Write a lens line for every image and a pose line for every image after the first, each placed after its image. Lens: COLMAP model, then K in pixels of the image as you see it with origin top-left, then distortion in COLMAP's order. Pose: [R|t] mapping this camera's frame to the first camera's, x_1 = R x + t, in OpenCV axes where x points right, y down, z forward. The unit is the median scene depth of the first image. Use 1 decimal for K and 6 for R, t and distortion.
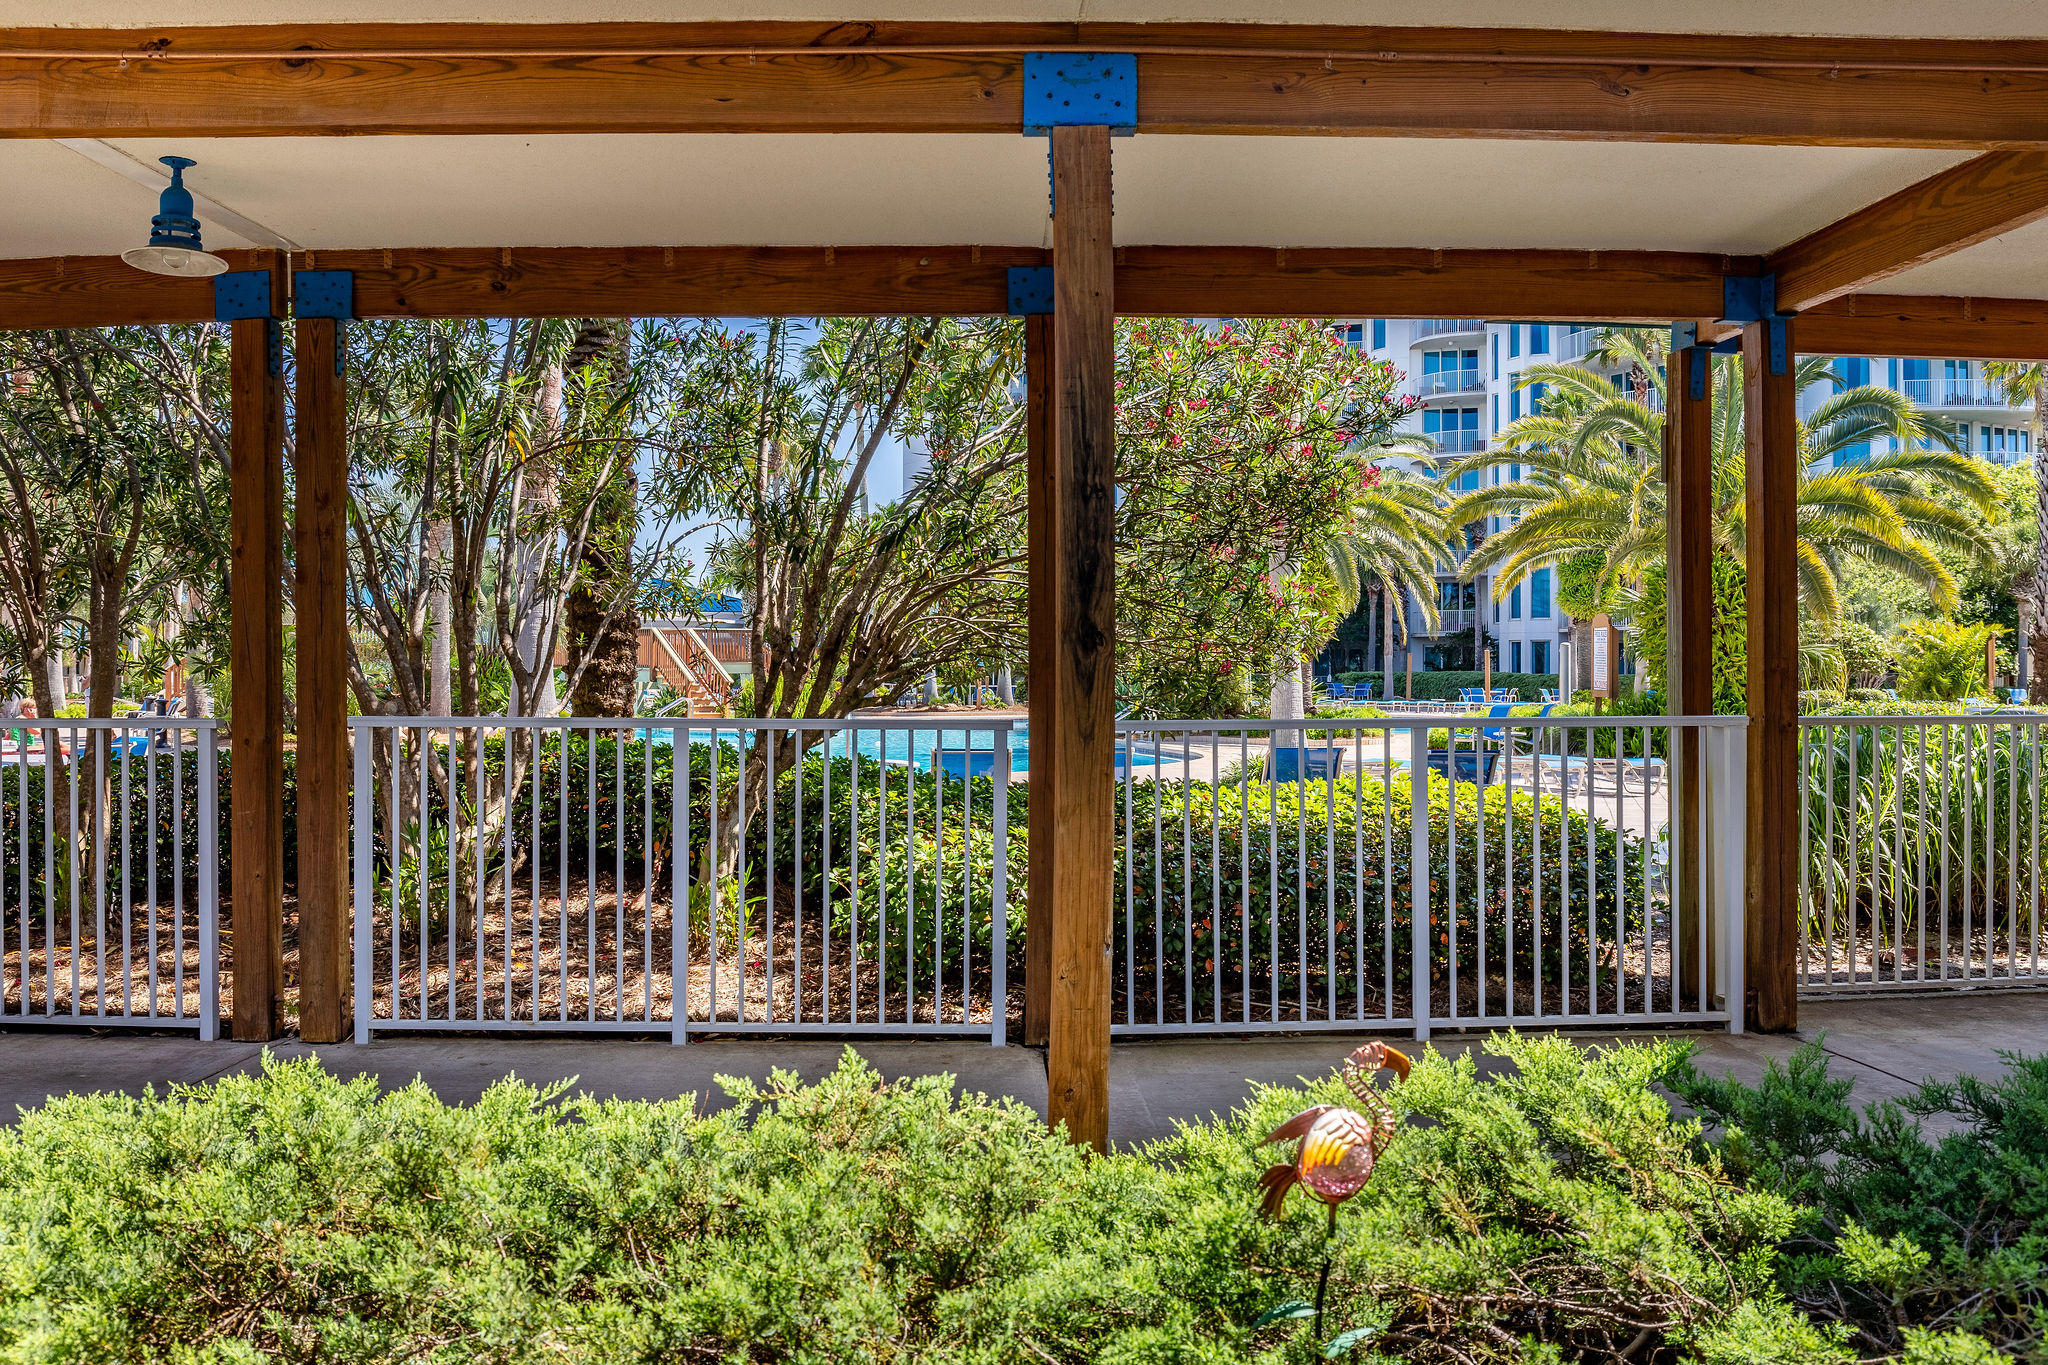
lens RADIAL K [[1750.4, 0, 1024.0], [0, 1750.4, 682.5], [0, 0, 1]] dist [-0.043876, 0.002080]
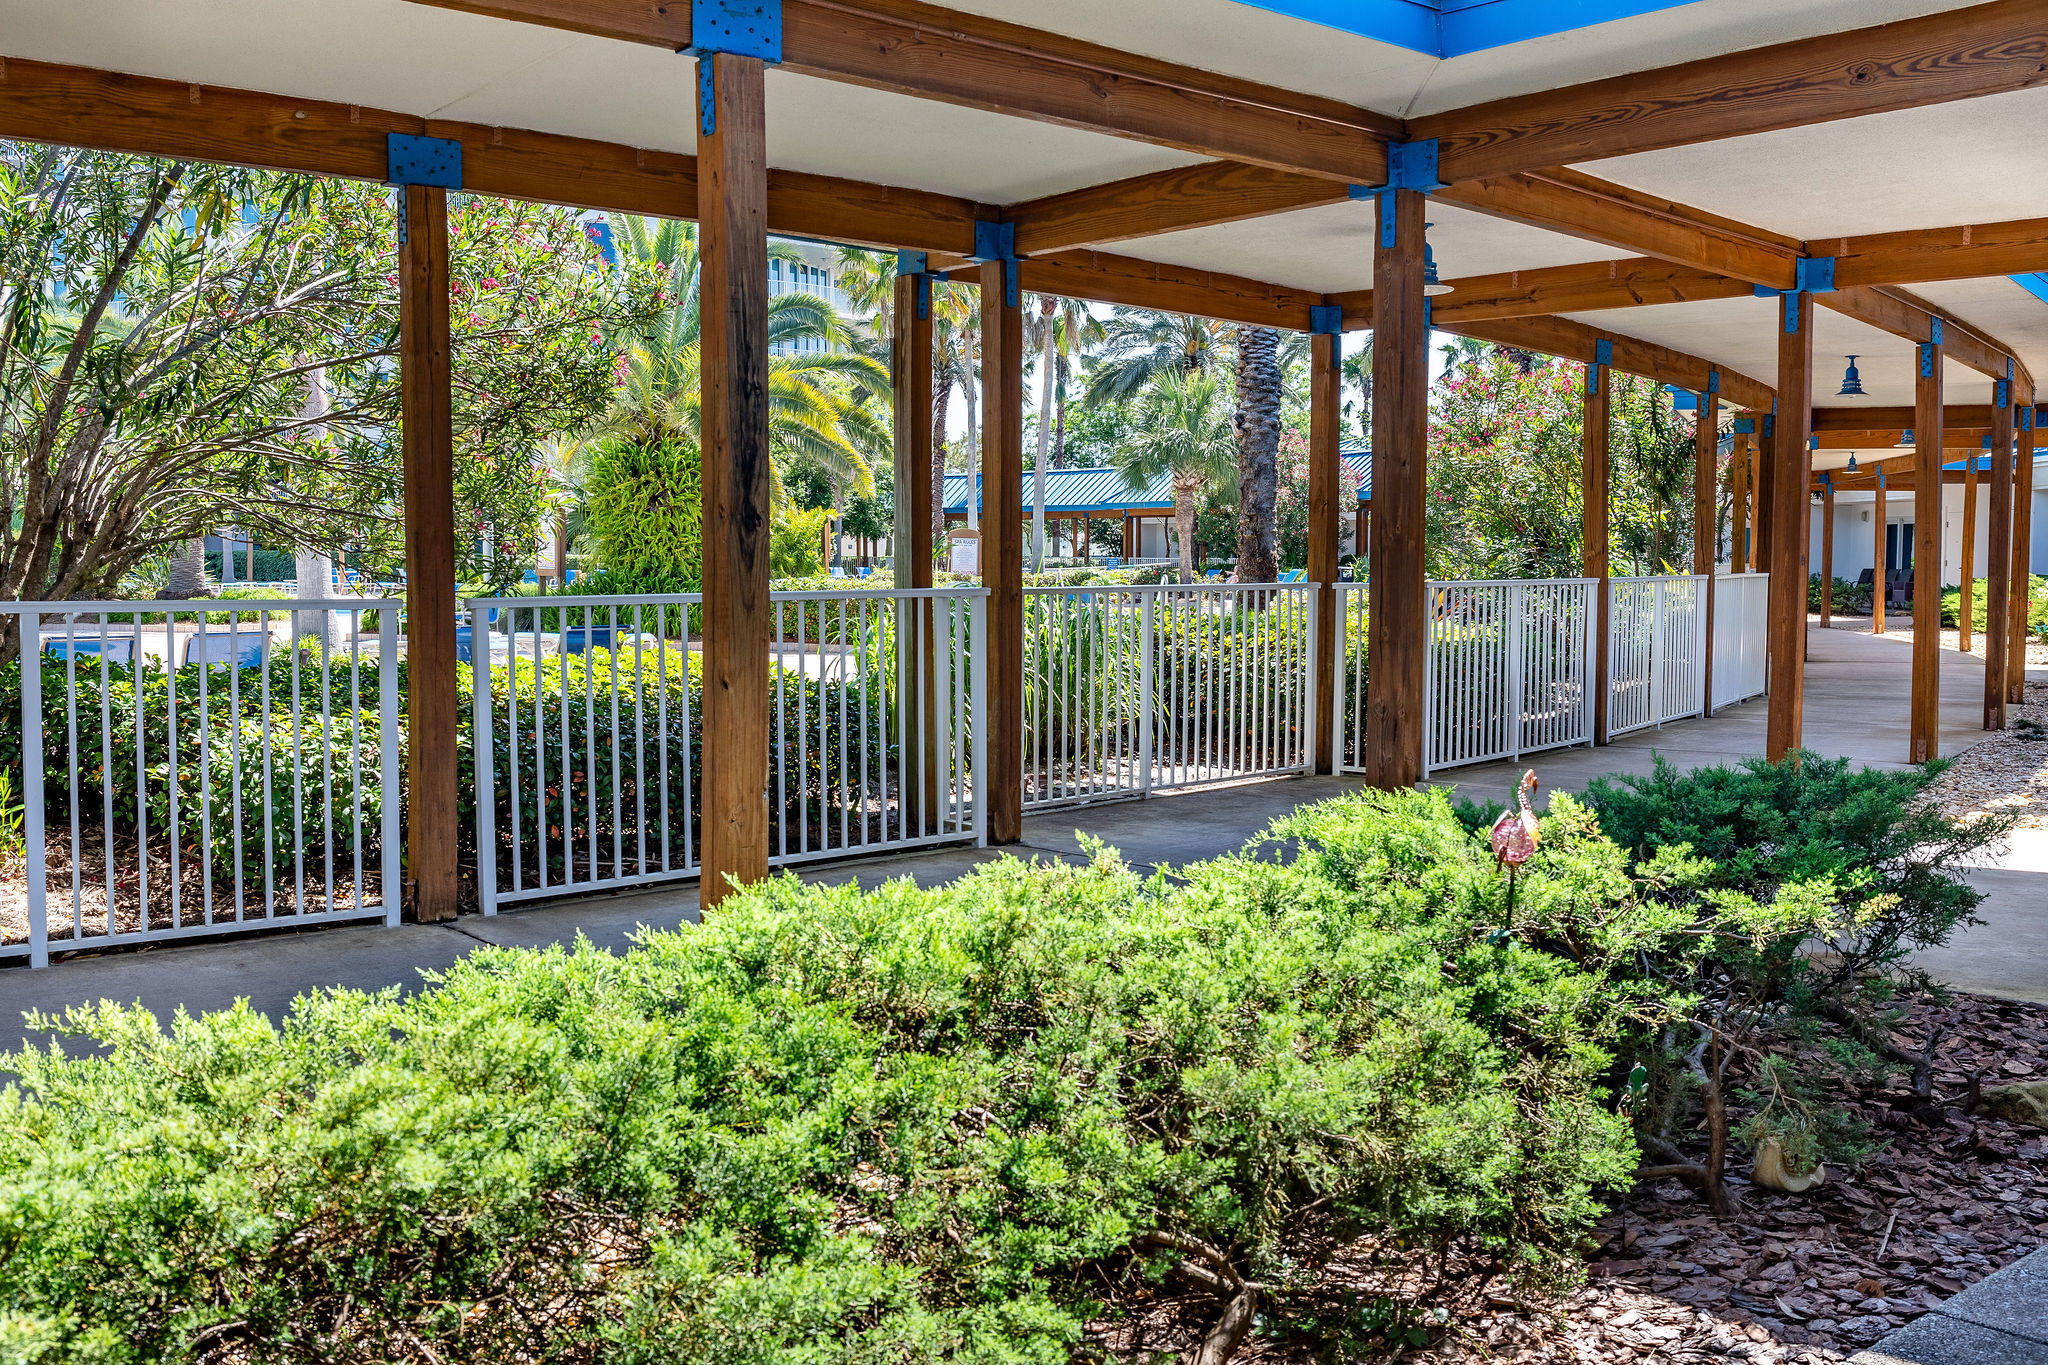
lens RADIAL K [[1810.3, 0, 1024.0], [0, 1810.3, 682.5], [0, 0, 1]] dist [-0.037765, -0.000584]
pose [[0.793863, -0.040226, 0.606765, -0.334162], [-0.000325, 0.997781, 0.066573, 0.000937], [-0.608097, -0.053047, 0.792089, -0.022646]]
